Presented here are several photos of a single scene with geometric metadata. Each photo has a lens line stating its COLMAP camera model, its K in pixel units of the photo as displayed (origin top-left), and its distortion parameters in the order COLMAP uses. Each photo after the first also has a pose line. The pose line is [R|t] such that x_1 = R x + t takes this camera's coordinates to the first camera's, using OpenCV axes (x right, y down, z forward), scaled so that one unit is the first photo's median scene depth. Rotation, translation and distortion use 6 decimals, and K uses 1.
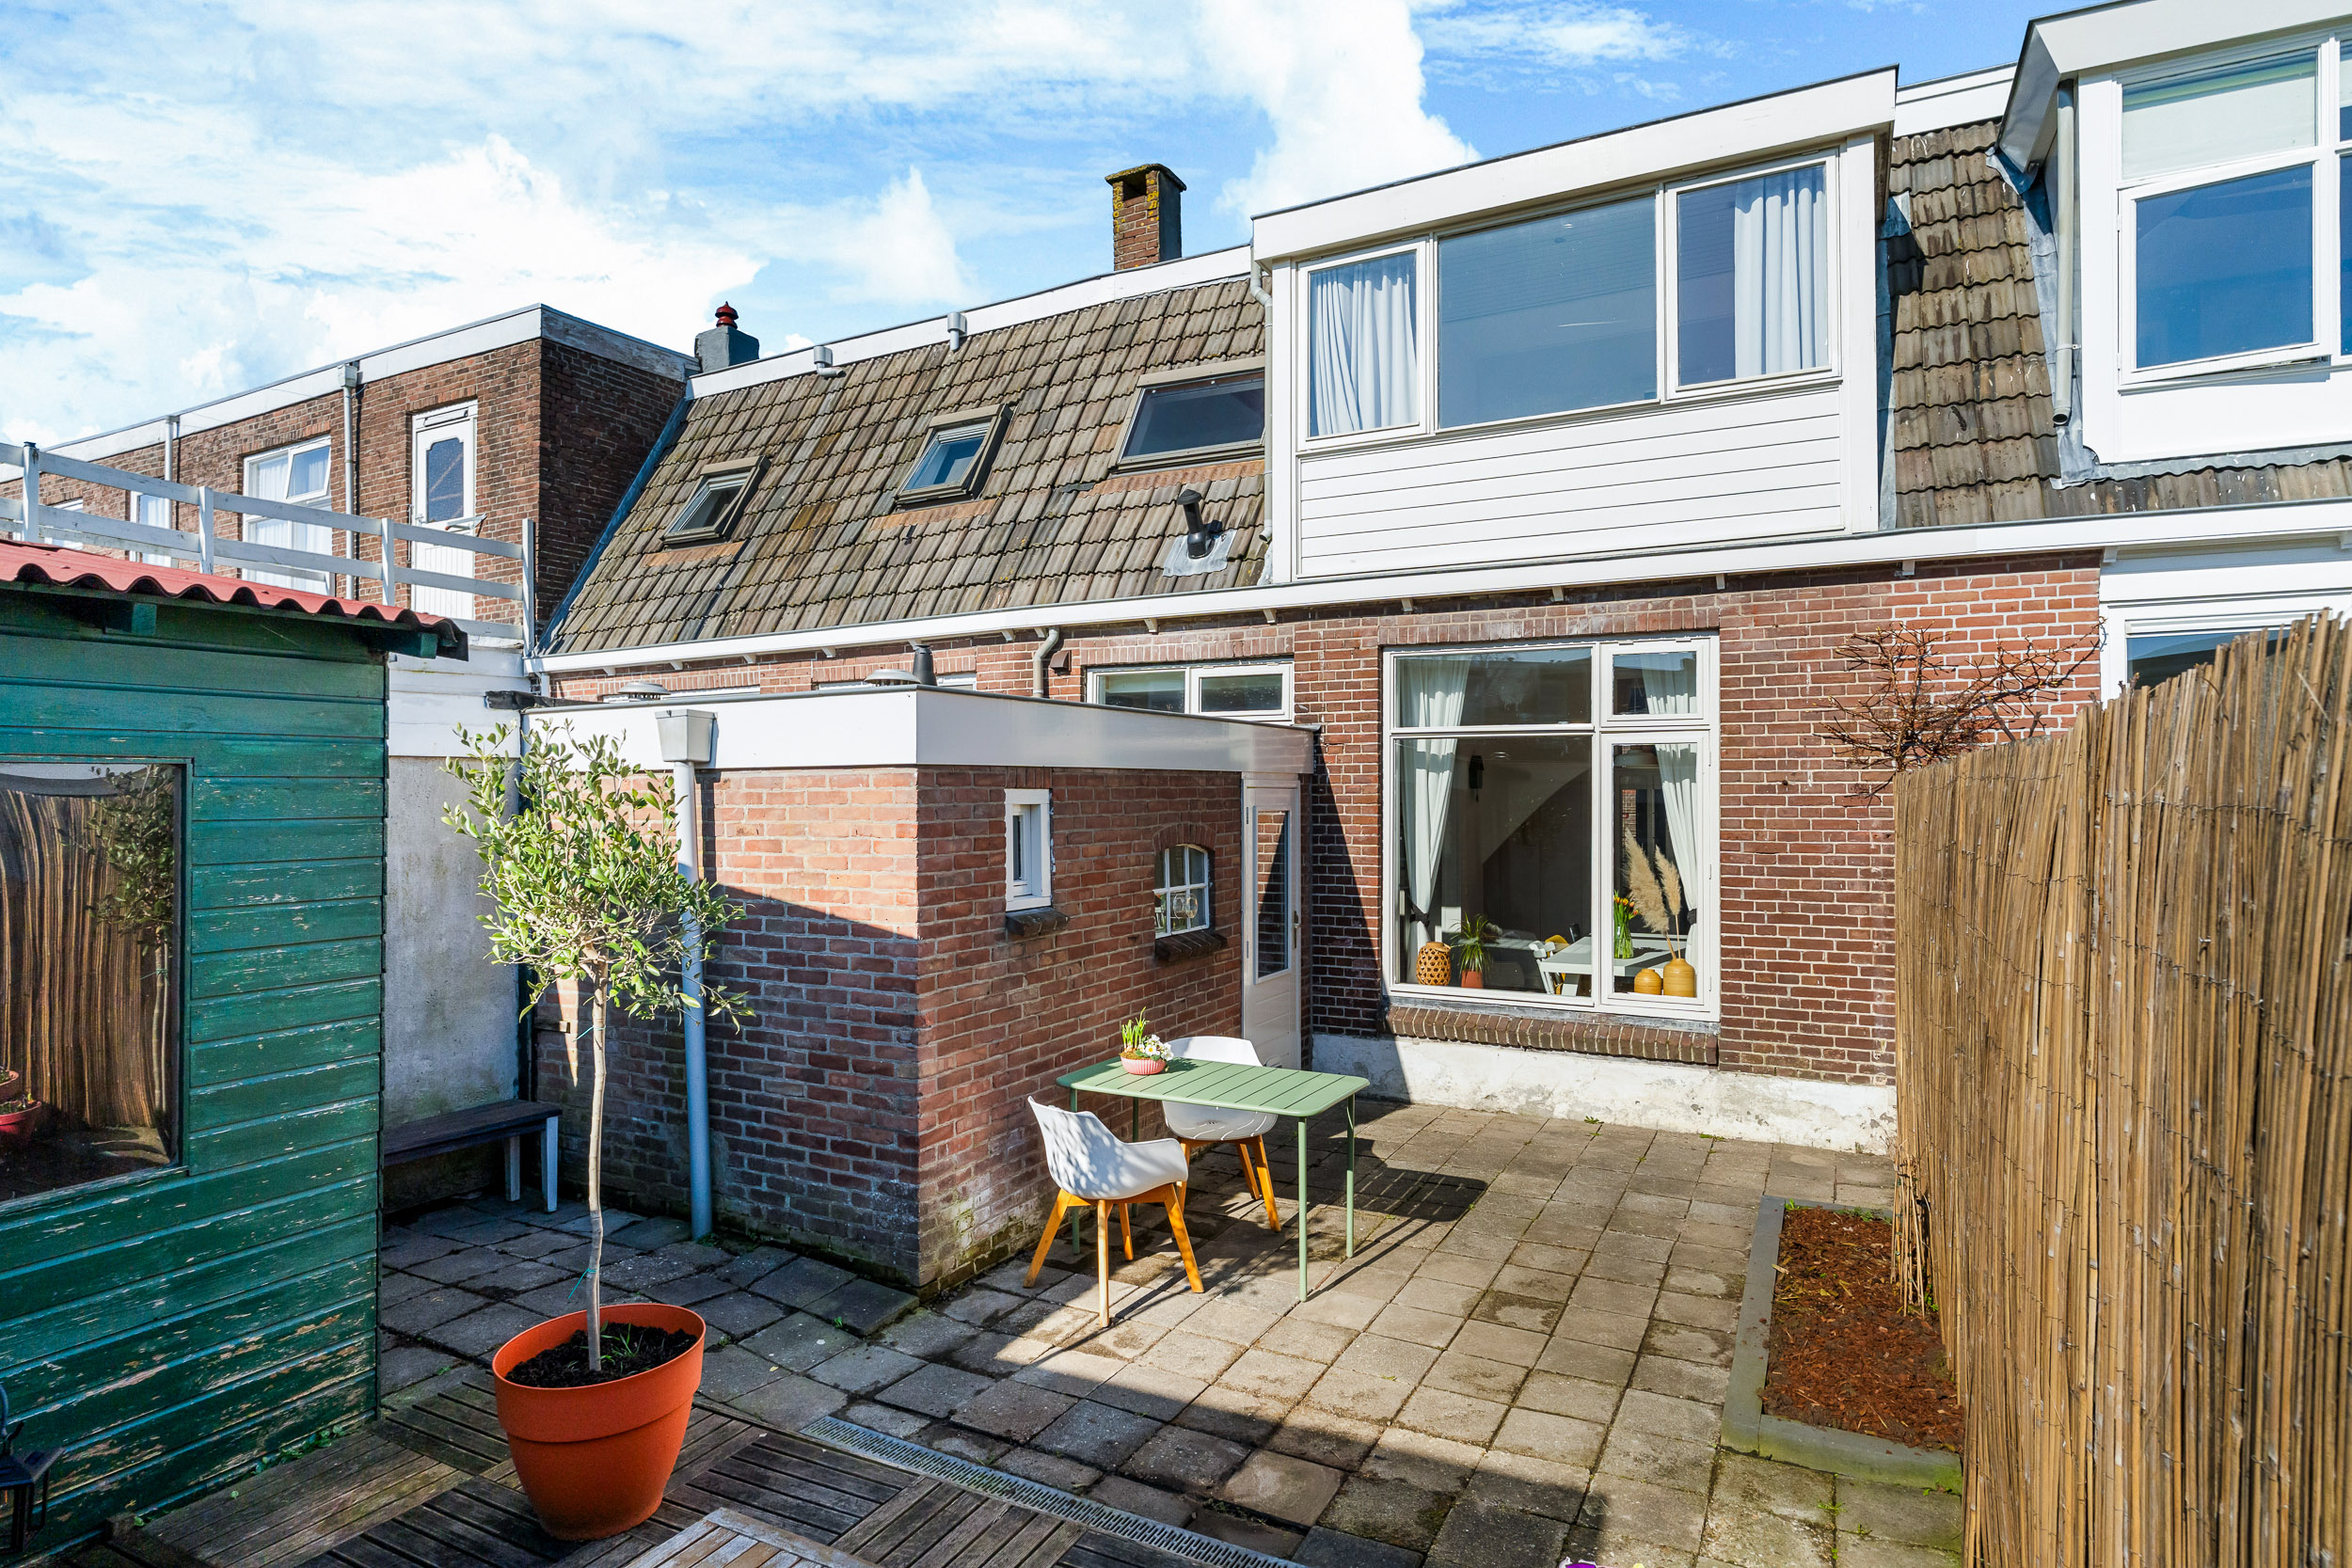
lens RADIAL K [[1277.7, 0, 1172.4], [0, 1277.7, 793.7], [0, 0, 1]] dist [-0.013450, 0.003462]
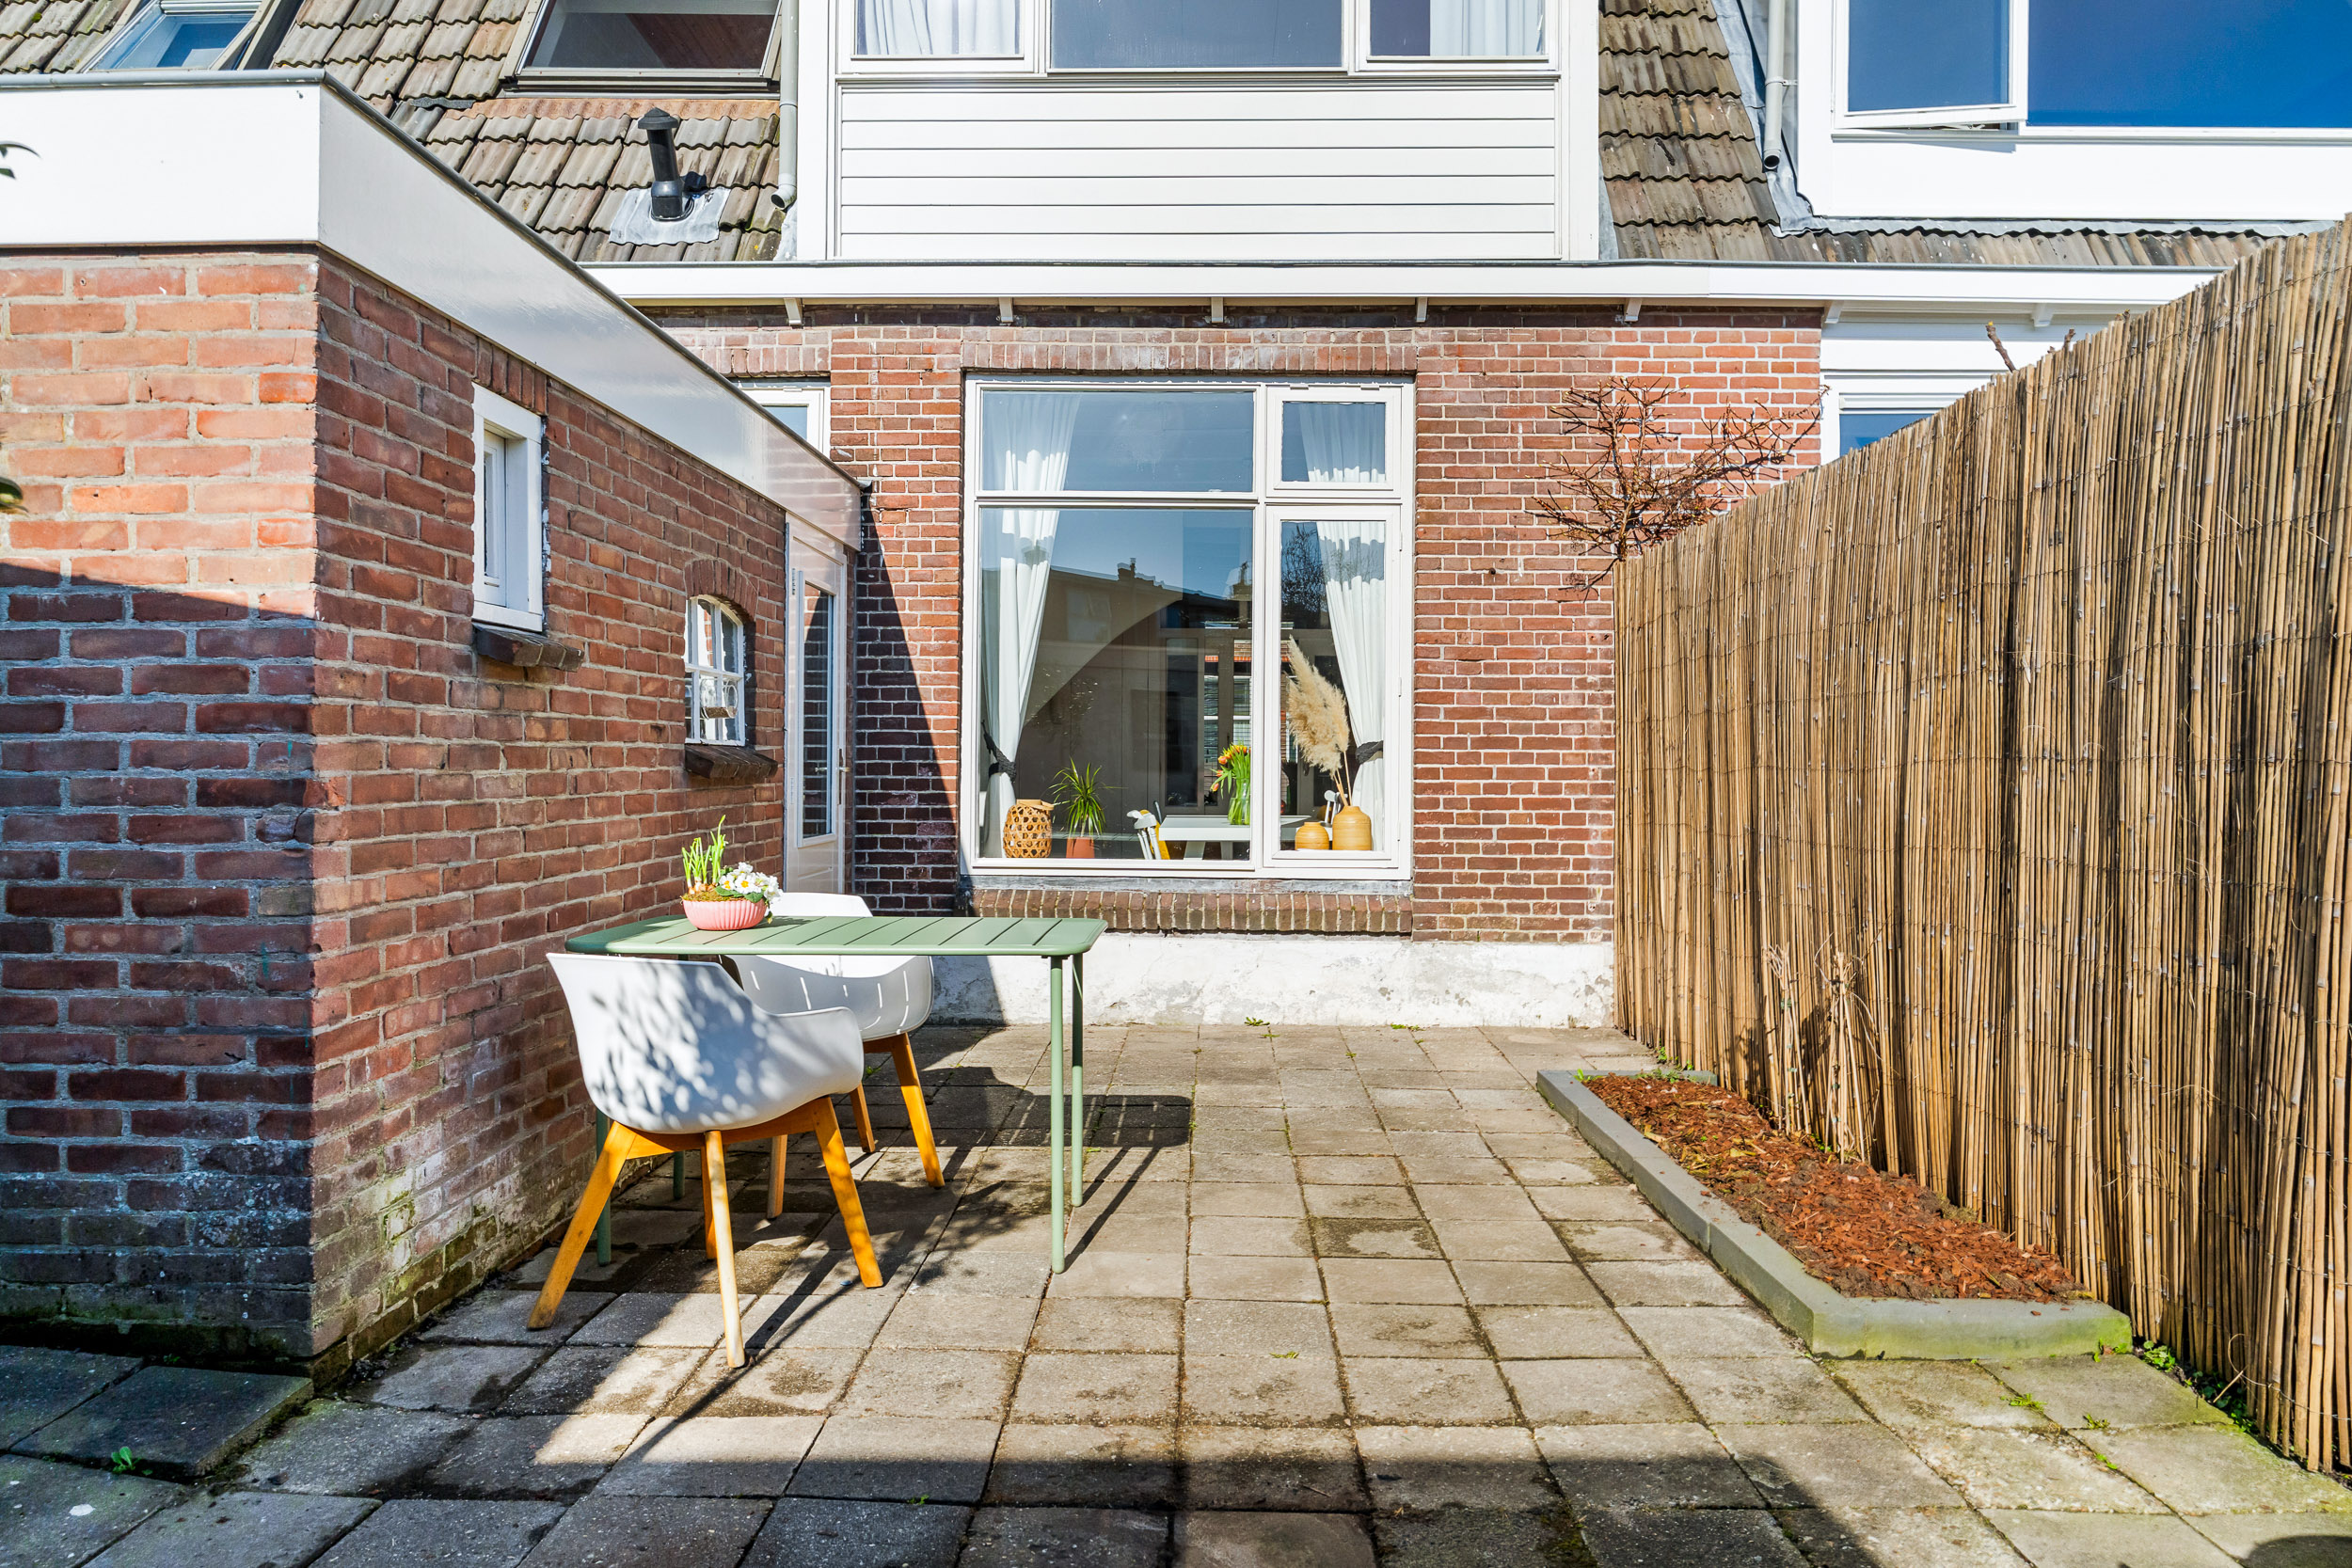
lens RADIAL K [[1497.3, 0, 1176.8], [0, 1497.3, 774.3], [0, 0, 1]] dist [-0.007222, 0.002929]
pose [[0.889670, 0.007361, 0.456545, -0.124100], [-0.006902, 0.999973, -0.002672, 0.126553], [-0.456552, -0.000774, 0.889696, 0.268977]]
